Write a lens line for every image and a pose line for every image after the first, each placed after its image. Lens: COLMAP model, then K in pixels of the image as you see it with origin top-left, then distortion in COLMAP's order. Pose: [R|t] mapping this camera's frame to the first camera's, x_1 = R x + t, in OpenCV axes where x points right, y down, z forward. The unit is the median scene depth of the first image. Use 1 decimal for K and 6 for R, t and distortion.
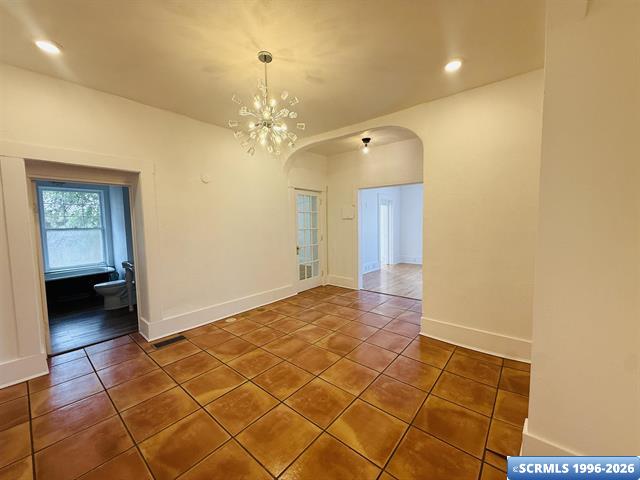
lens RADIAL K [[256.4, 0, 319.3], [0, 256.4, 237.9], [0, 0, 1]] dist [0.000753, -0.000532]
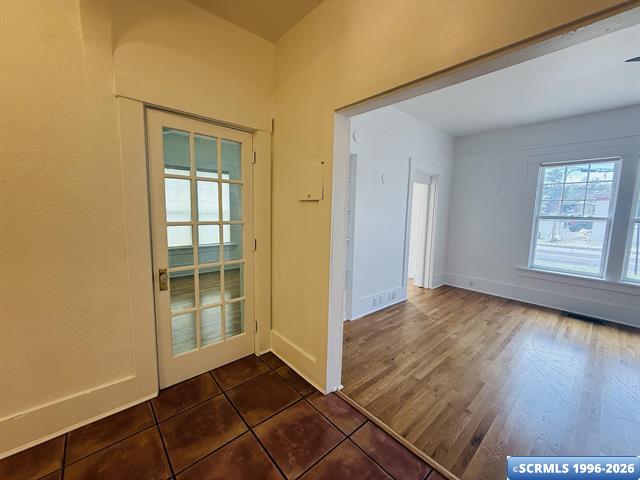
lens RADIAL K [[256.4, 0, 319.9], [0, 256.4, 242.3], [0, 0, 1]] dist [0.000753, -0.000532]
pose [[0.989658, 0.051897, -0.133726, 0.168706], [-0.044343, 0.997280, 0.058868, -0.034284], [0.136418, -0.052329, 0.989268, 0.596048]]
